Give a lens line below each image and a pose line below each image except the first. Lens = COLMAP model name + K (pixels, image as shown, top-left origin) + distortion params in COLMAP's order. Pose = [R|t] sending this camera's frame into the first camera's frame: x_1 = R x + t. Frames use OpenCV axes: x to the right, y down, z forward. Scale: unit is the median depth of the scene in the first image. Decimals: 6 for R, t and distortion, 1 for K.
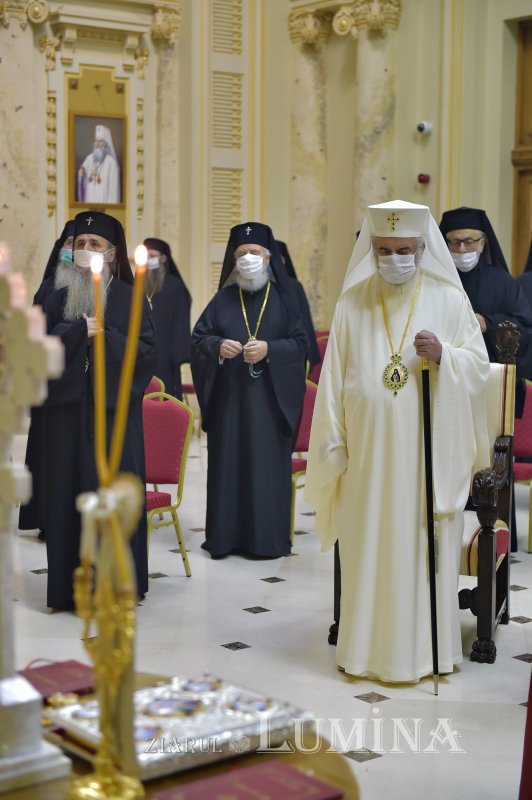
lens RADIAL K [[1379.7, 0, 277.0], [0, 1379.7, 400.1], [0, 0, 1]] dist [-0.001718, 0.006598]
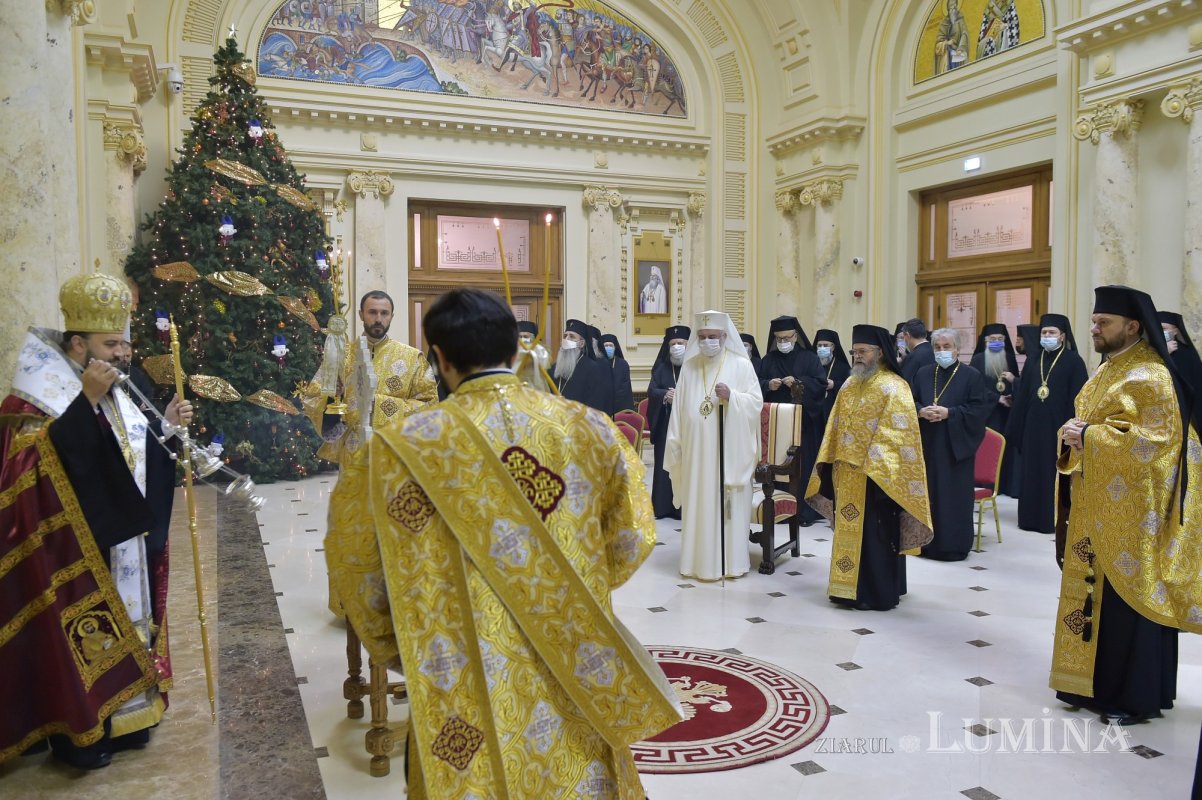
lens RADIAL K [[927.2, 0, 596.0], [0, 927.2, 397.7], [0, 0, 1]] dist [-0.019450, -0.010739]
pose [[0.965371, 0.004415, -0.260843, 0.094527], [-0.017260, 0.998747, -0.046976, 0.010103], [0.260309, 0.049851, 0.964238, -0.074053]]
